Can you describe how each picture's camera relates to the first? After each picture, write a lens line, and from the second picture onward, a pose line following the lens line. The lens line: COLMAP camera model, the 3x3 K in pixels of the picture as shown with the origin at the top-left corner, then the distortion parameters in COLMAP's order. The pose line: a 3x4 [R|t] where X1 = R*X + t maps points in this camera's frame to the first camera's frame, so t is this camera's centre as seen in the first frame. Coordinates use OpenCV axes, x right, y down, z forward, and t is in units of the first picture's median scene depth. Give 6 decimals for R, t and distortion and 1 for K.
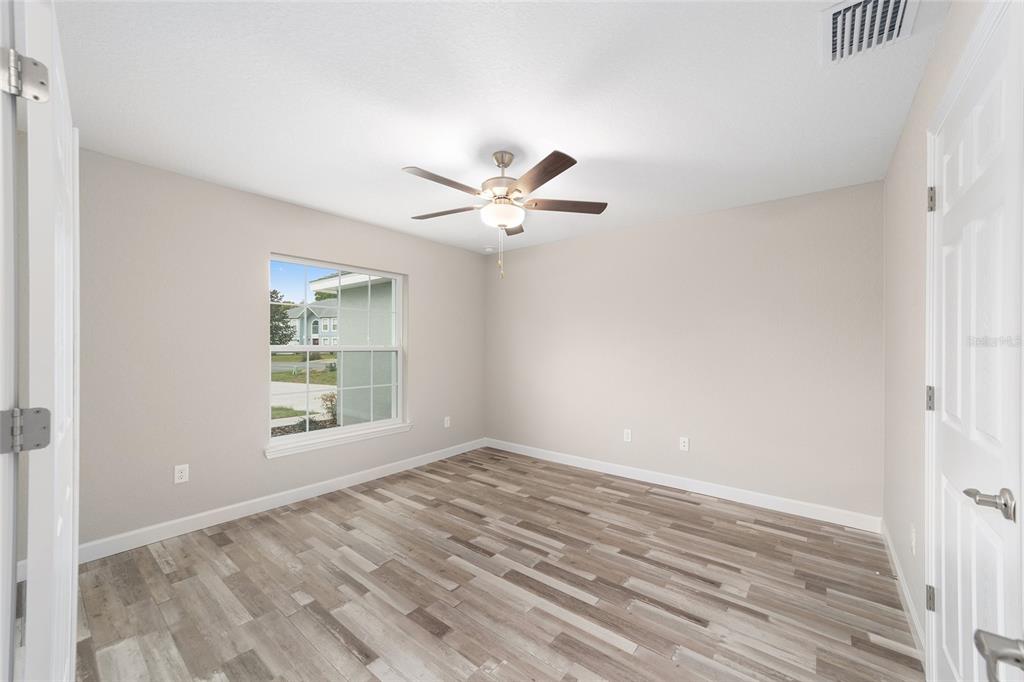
lens RADIAL K [[393.8, 0, 512.8], [0, 393.8, 345.8], [0, 0, 1]] dist [-0.018278, 0.009270]
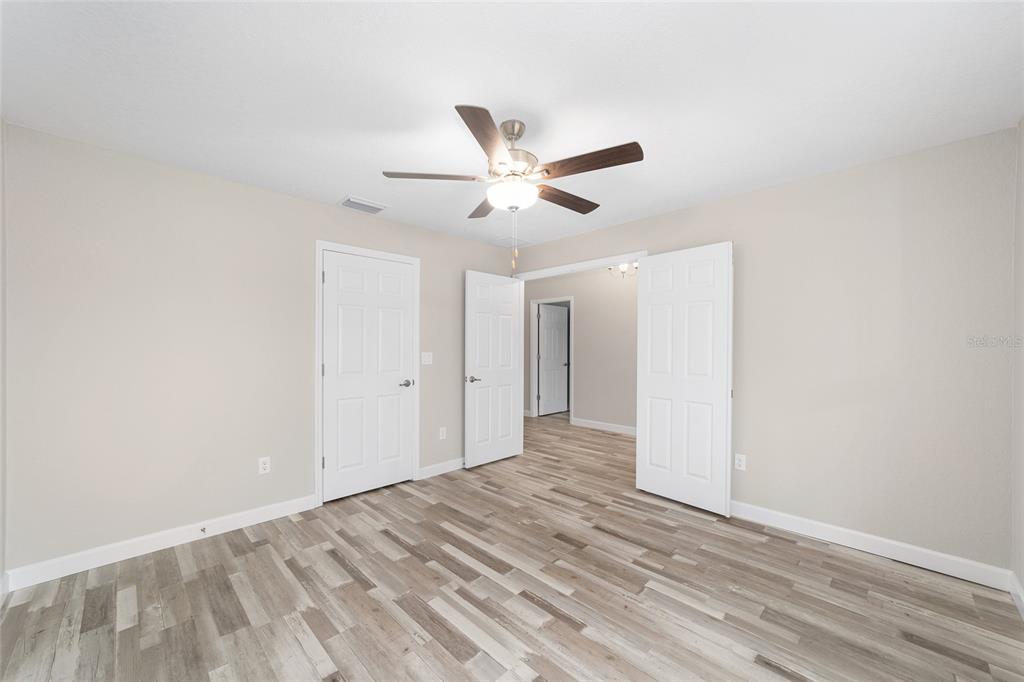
lens RADIAL K [[393.8, 0, 512.8], [0, 393.8, 345.8], [0, 0, 1]] dist [-0.018278, 0.009270]
pose [[-0.994313, -0.004905, 0.106386, -0.126702], [-0.004886, 0.999988, 0.000439, -0.002106], [-0.106387, -0.000084, -0.994325, 1.963140]]
